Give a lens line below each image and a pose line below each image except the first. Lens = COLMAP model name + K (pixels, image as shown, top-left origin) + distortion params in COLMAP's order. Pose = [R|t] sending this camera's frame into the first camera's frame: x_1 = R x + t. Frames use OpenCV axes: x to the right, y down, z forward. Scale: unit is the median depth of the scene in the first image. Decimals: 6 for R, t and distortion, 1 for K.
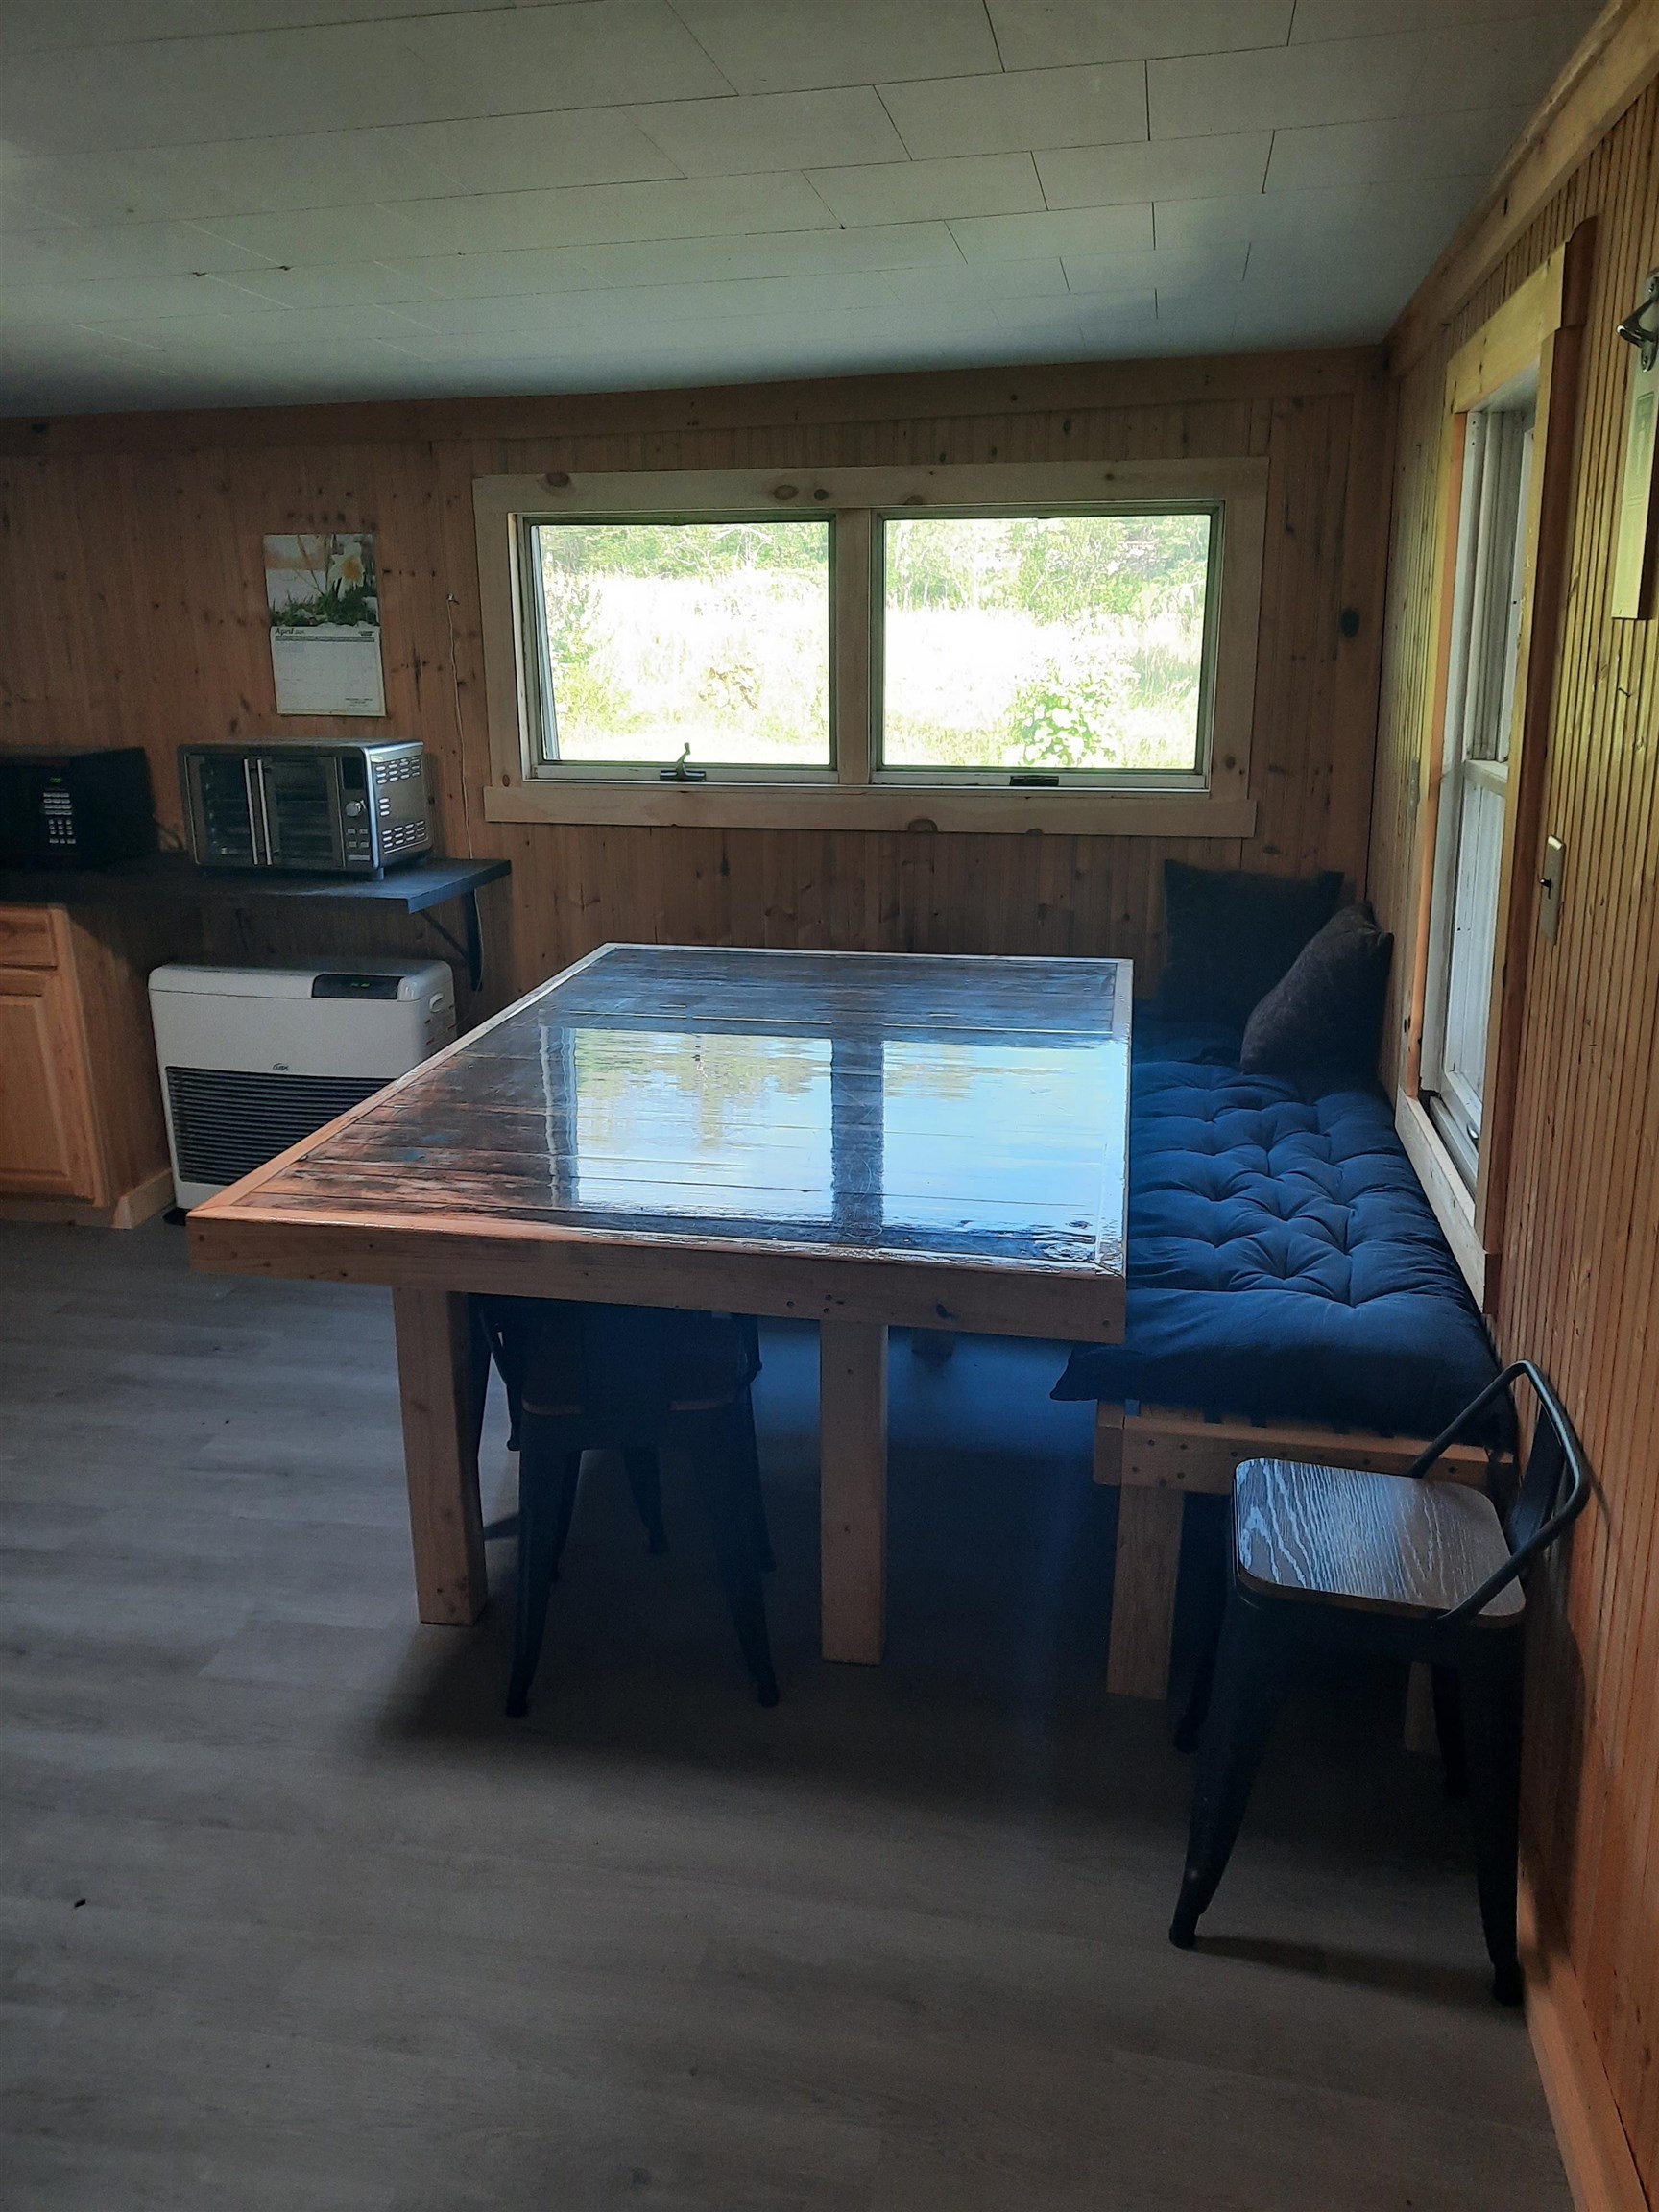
lens RADIAL K [[1616.8, 0, 818.5], [0, 1616.8, 1128.8], [0, 0, 1]] dist [0.047029, -0.048387]
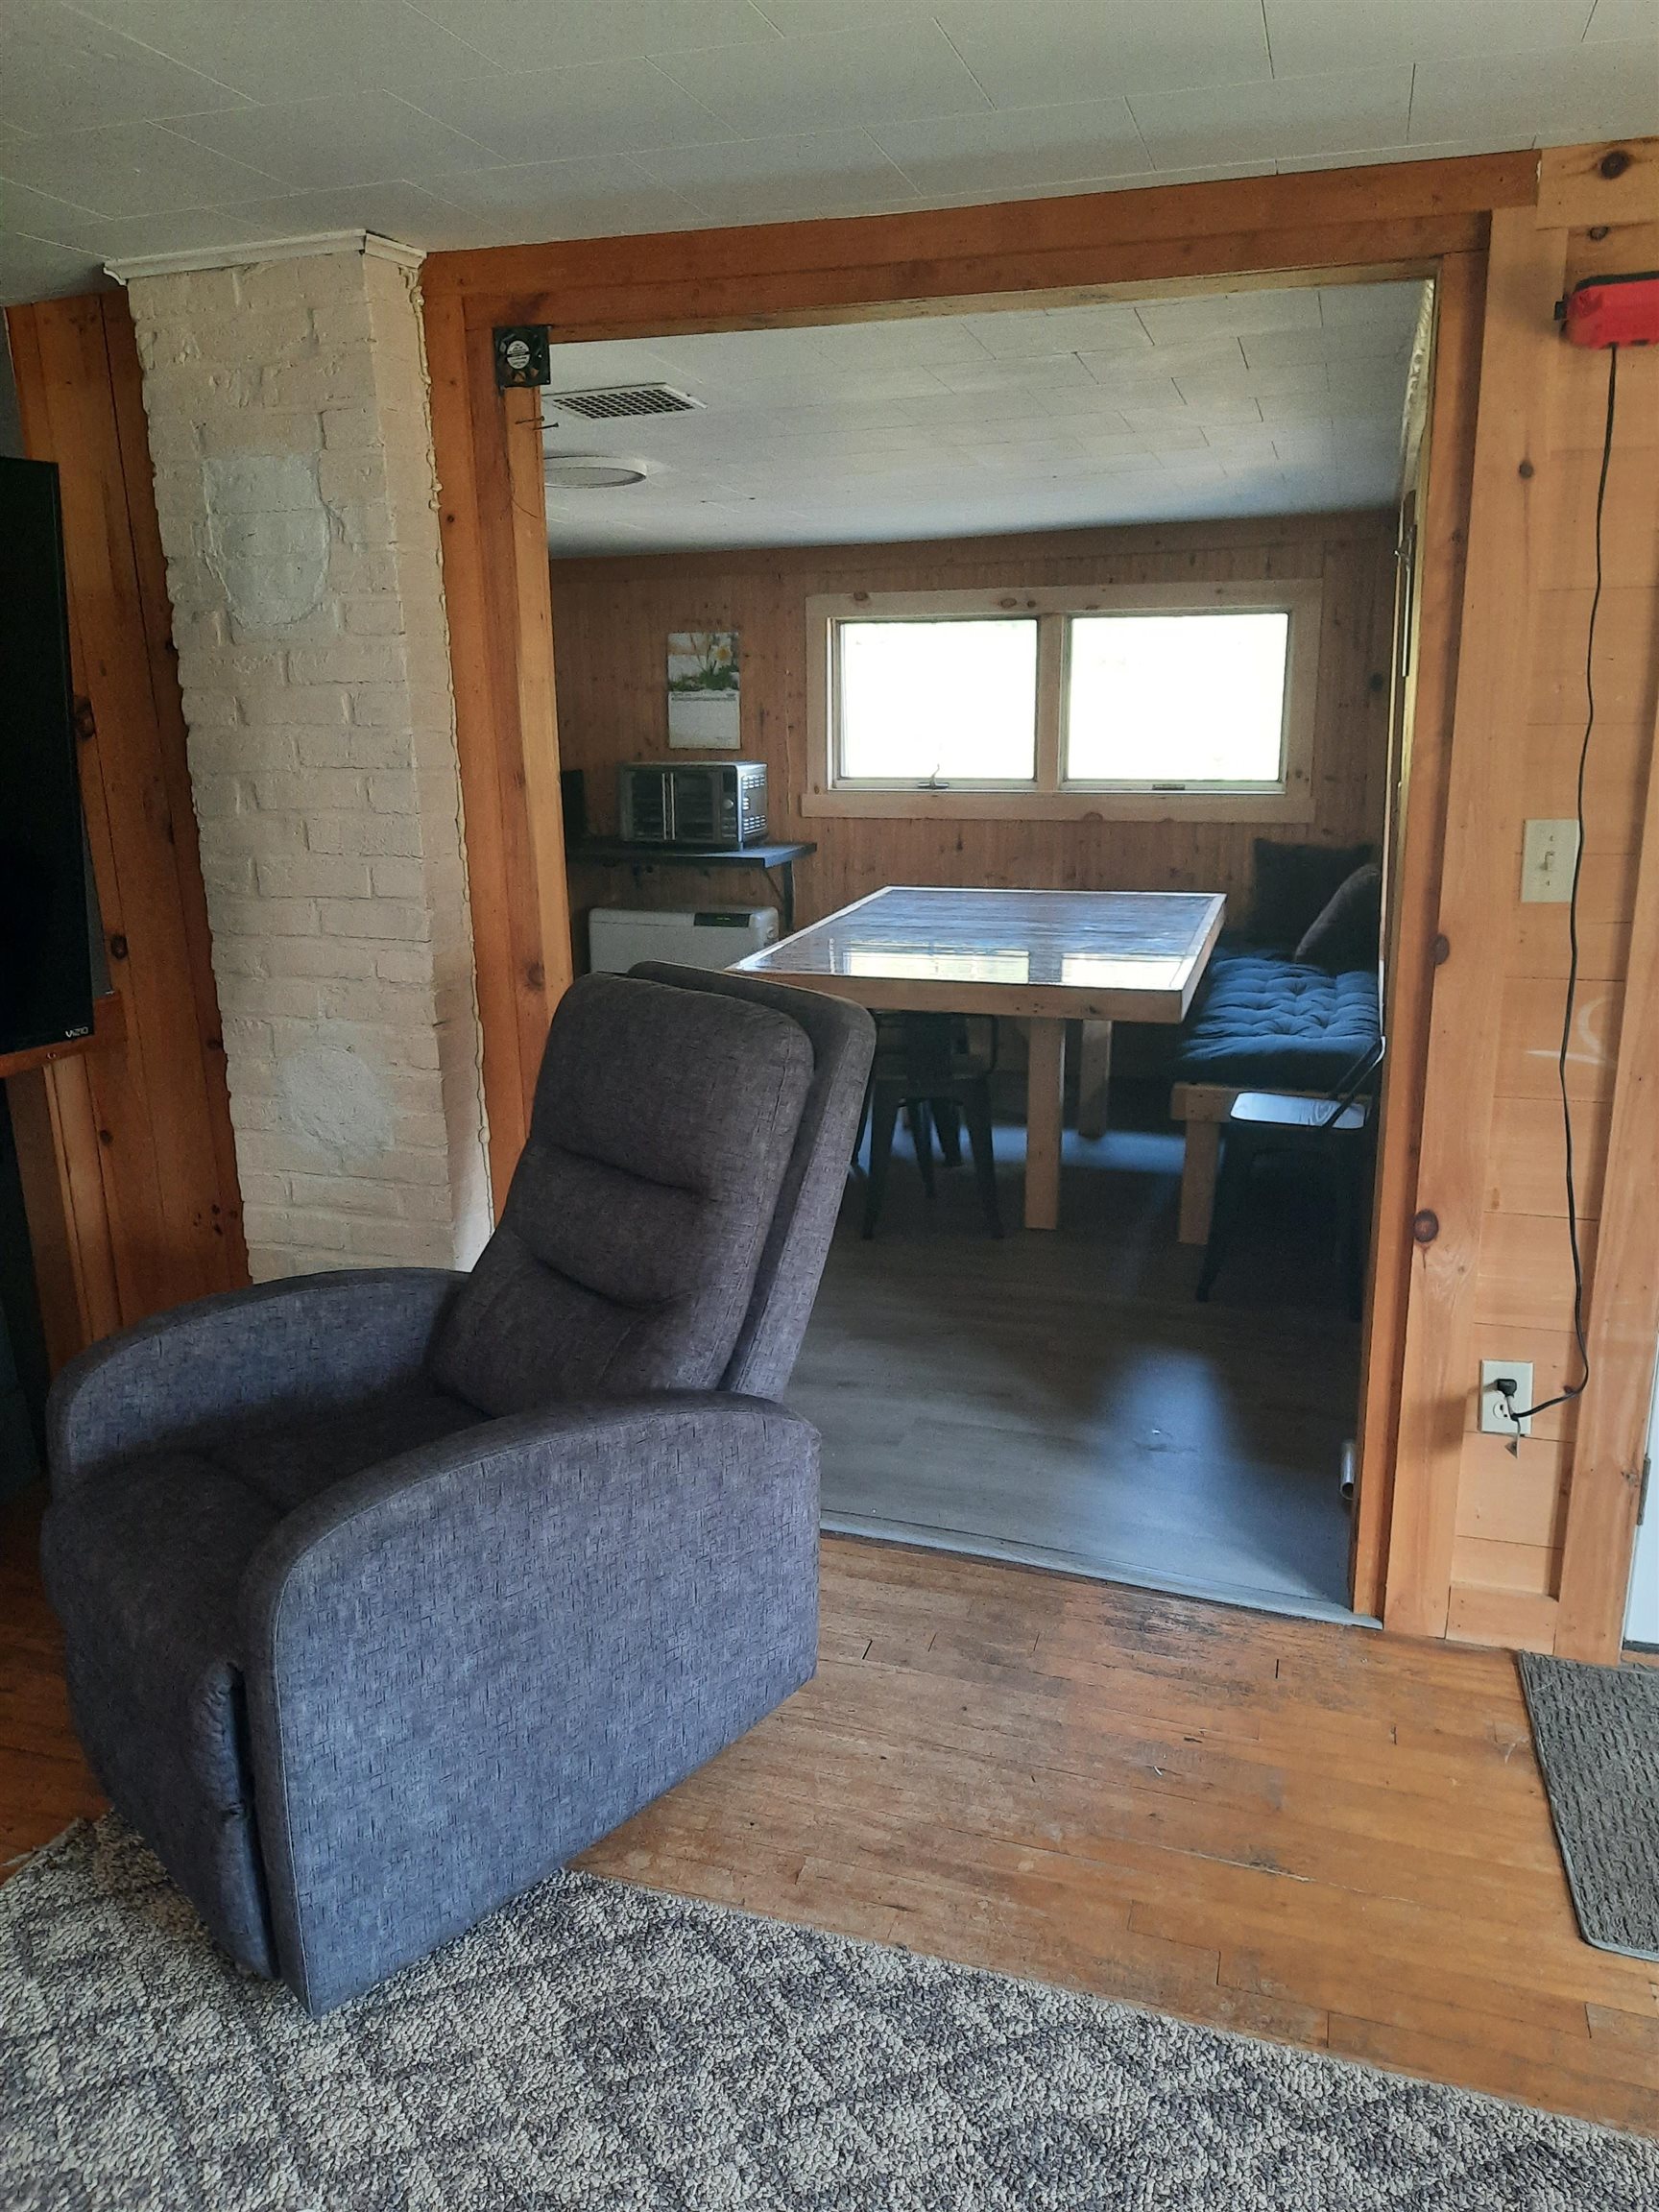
lens RADIAL K [[1616.8, 0, 815.5], [0, 1616.8, 1121.2], [0, 0, 1]] dist [0.047029, -0.048387]
pose [[0.993963, 0.023701, -0.107129, -0.024283], [-0.028510, 0.998643, -0.043582, 0.168802], [0.105951, 0.046373, 0.993289, -0.515887]]
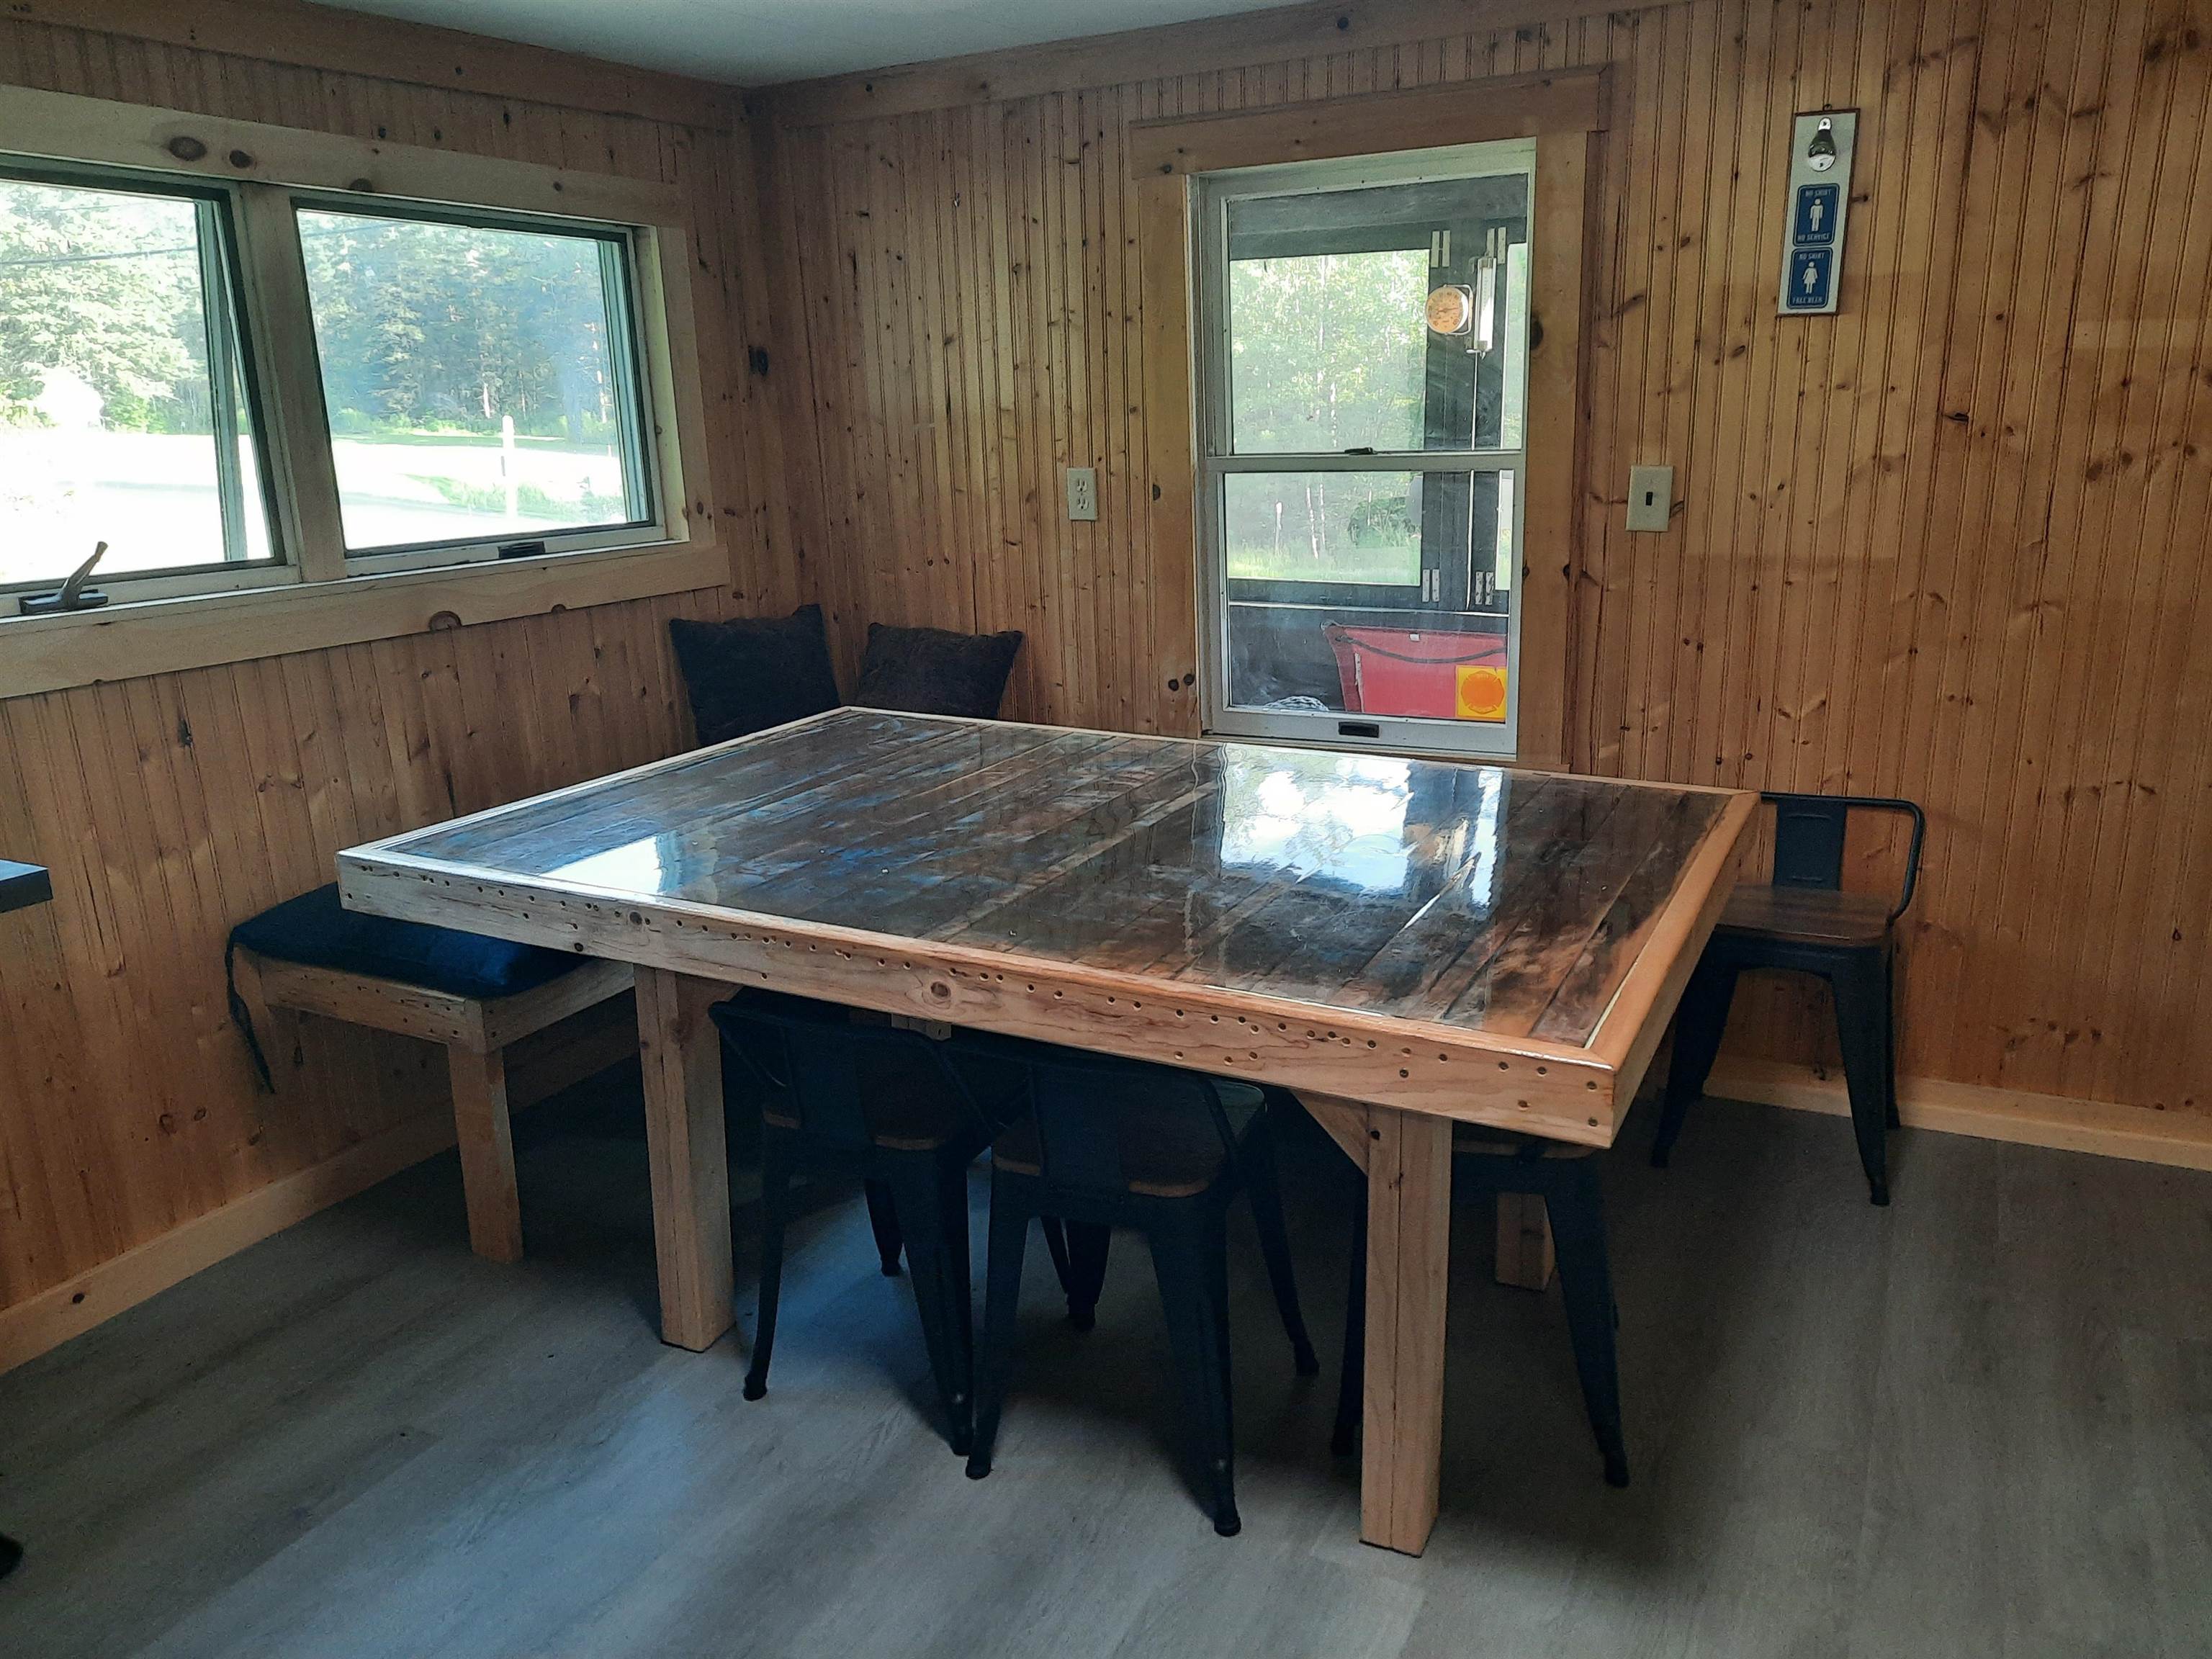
lens RADIAL K [[1616.8, 0, 1116.4], [0, 1616.8, 841.4], [0, 0, 1]] dist [0.047029, -0.048387]
pose [[0.269756, -0.254482, 0.928693, -0.572022], [0.306109, 0.937080, 0.167865, -0.122000], [-0.912978, 0.238999, 0.330683, 0.488653]]
